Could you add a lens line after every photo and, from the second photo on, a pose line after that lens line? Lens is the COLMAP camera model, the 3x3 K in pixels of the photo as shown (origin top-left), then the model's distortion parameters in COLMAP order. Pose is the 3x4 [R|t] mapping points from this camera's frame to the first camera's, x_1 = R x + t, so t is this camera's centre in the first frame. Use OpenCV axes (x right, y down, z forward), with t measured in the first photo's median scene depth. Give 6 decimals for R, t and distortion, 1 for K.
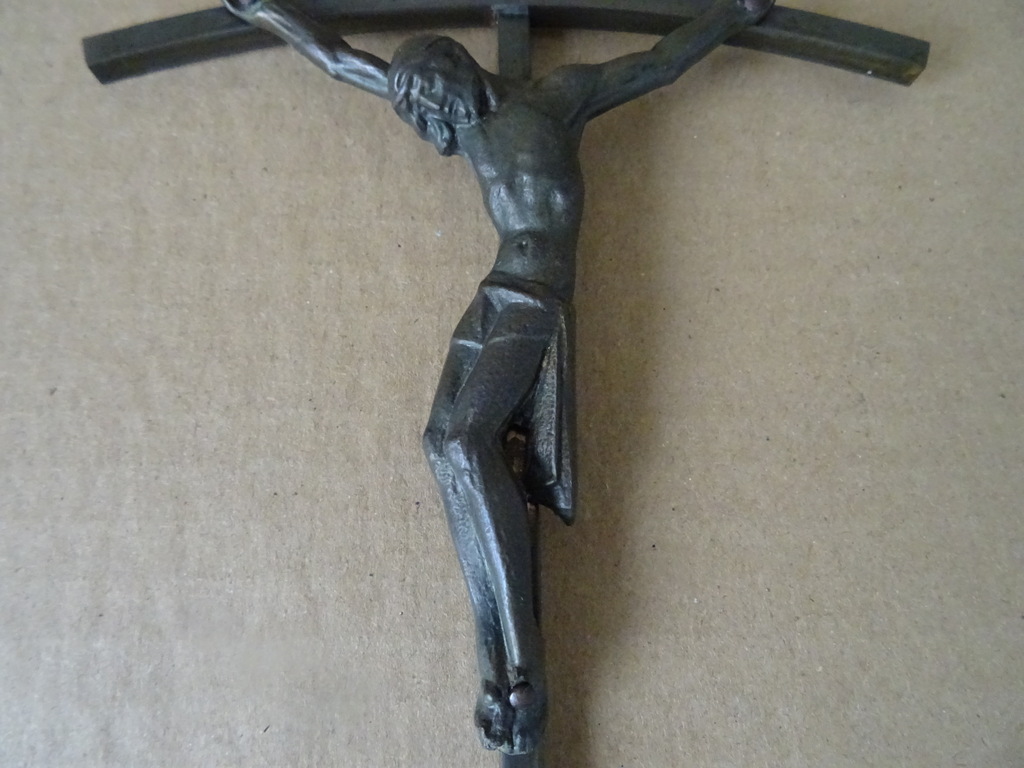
lens RADIAL K [[715.9, 0, 518.5], [0, 715.9, 362.7], [0, 0, 1]] dist [0.001222, -0.019825]
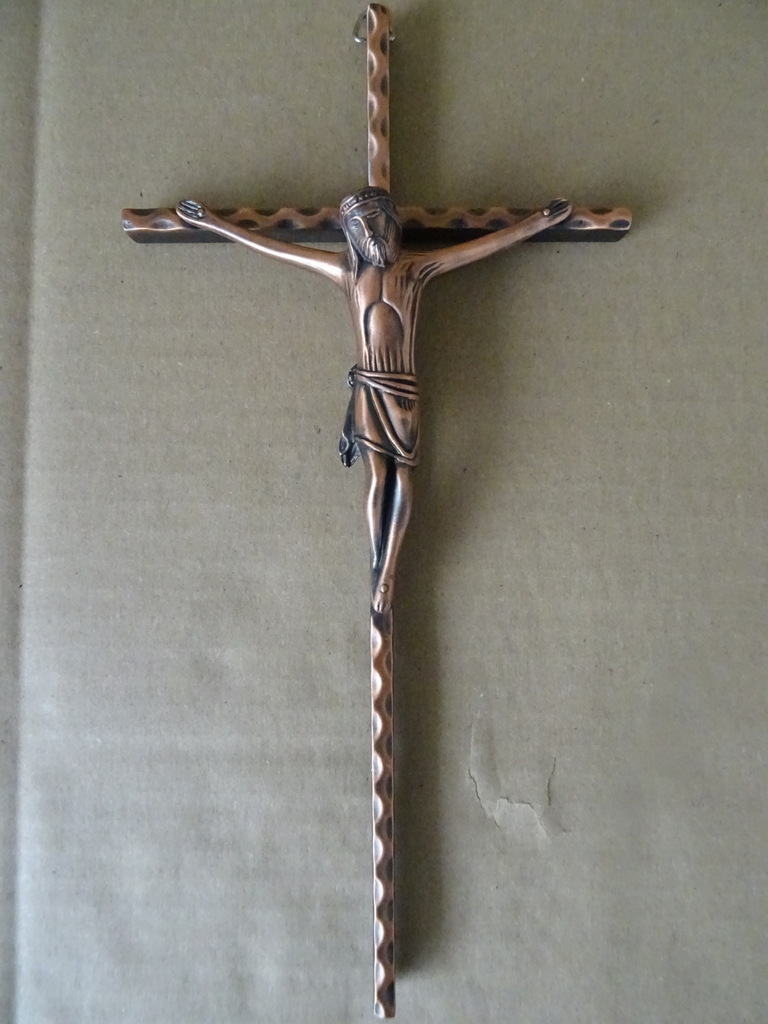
lens RADIAL K [[715.9, 0, 381.0], [0, 715.9, 519.1], [0, 0, 1]] dist [0.001222, -0.019825]
pose [[0.998756, 0.036703, -0.033763, -0.801011], [-0.026622, 0.964872, 0.261367, -0.318605], [0.042169, -0.260143, 0.964649, -0.840827]]
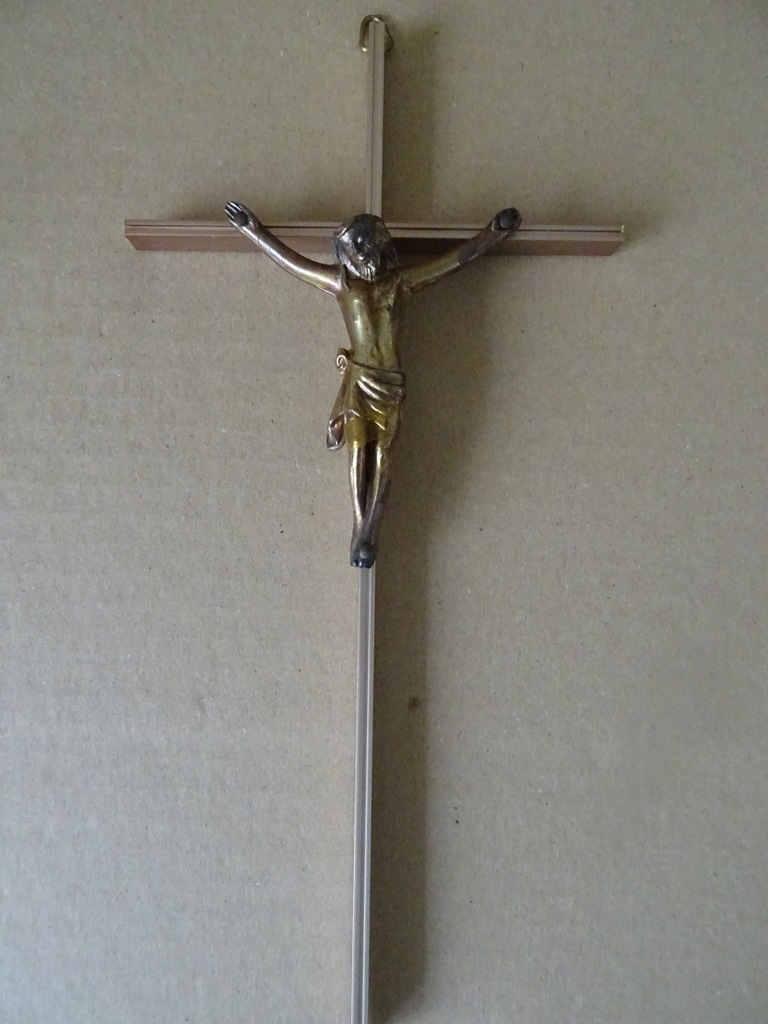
lens RADIAL K [[715.9, 0, 390.4], [0, 715.9, 512.4], [0, 0, 1]] dist [0.001222, -0.019825]
pose [[0.999088, 0.037554, -0.020296, 1.337094], [-0.032108, 0.974419, 0.222432, -0.212917], [0.028130, -0.221578, 0.974737, -0.749563]]
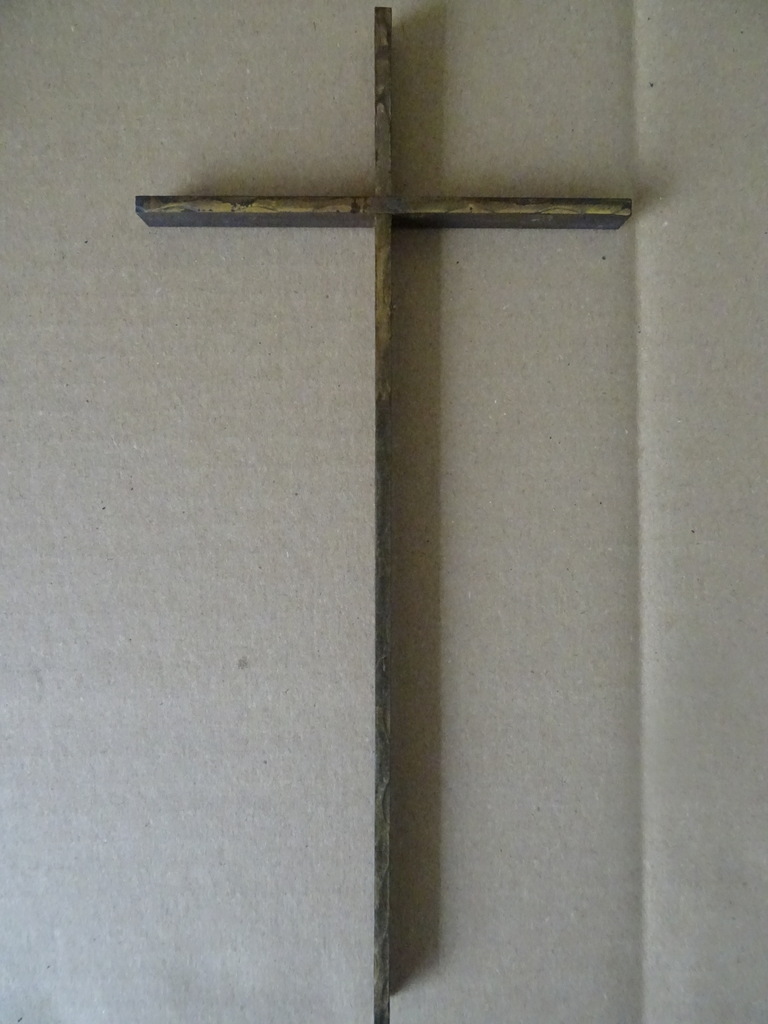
lens RADIAL K [[715.9, 0, 379.6], [0, 715.9, 510.9], [0, 0, 1]] dist [0.001222, -0.019825]
pose [[0.999398, -0.020754, -0.027788, 1.803971], [0.027623, 0.960786, 0.275910, -0.242859], [0.020972, -0.276512, 0.960782, -0.786133]]
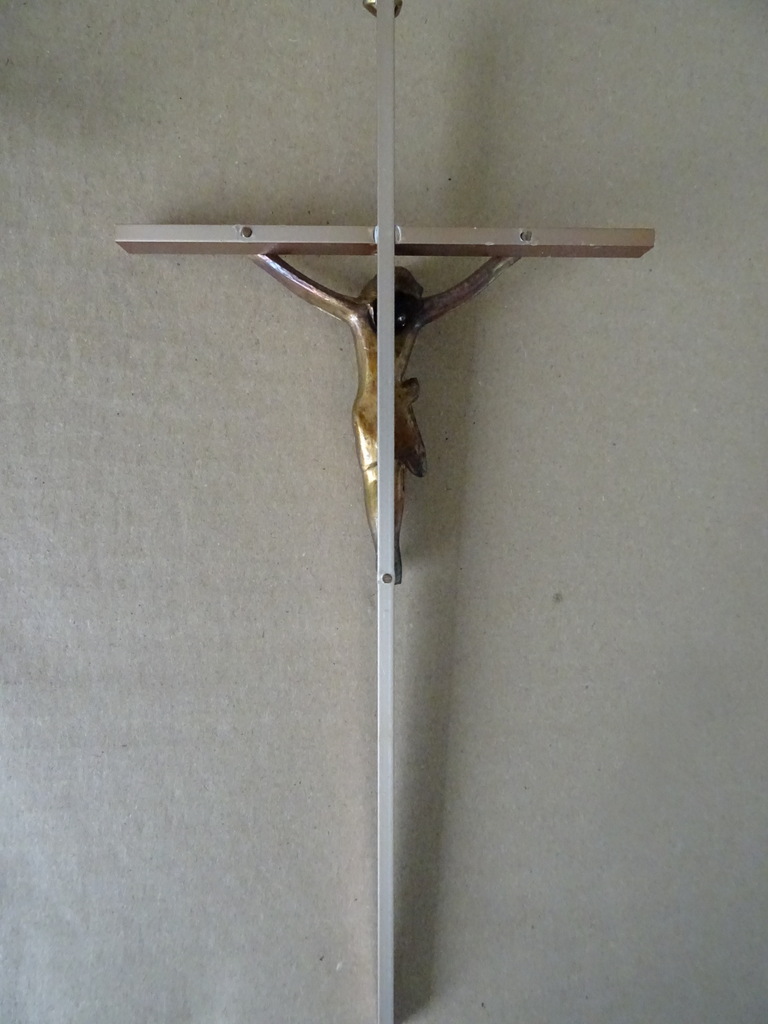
lens RADIAL K [[715.9, 0, 377.1], [0, 715.9, 505.1], [0, 0, 1]] dist [0.001222, -0.019825]
pose [[0.973743, 0.059012, 0.219867, 0.427532], [-0.113892, 0.962541, 0.246057, -0.030260], [-0.197110, -0.264637, 0.943989, -0.818590]]
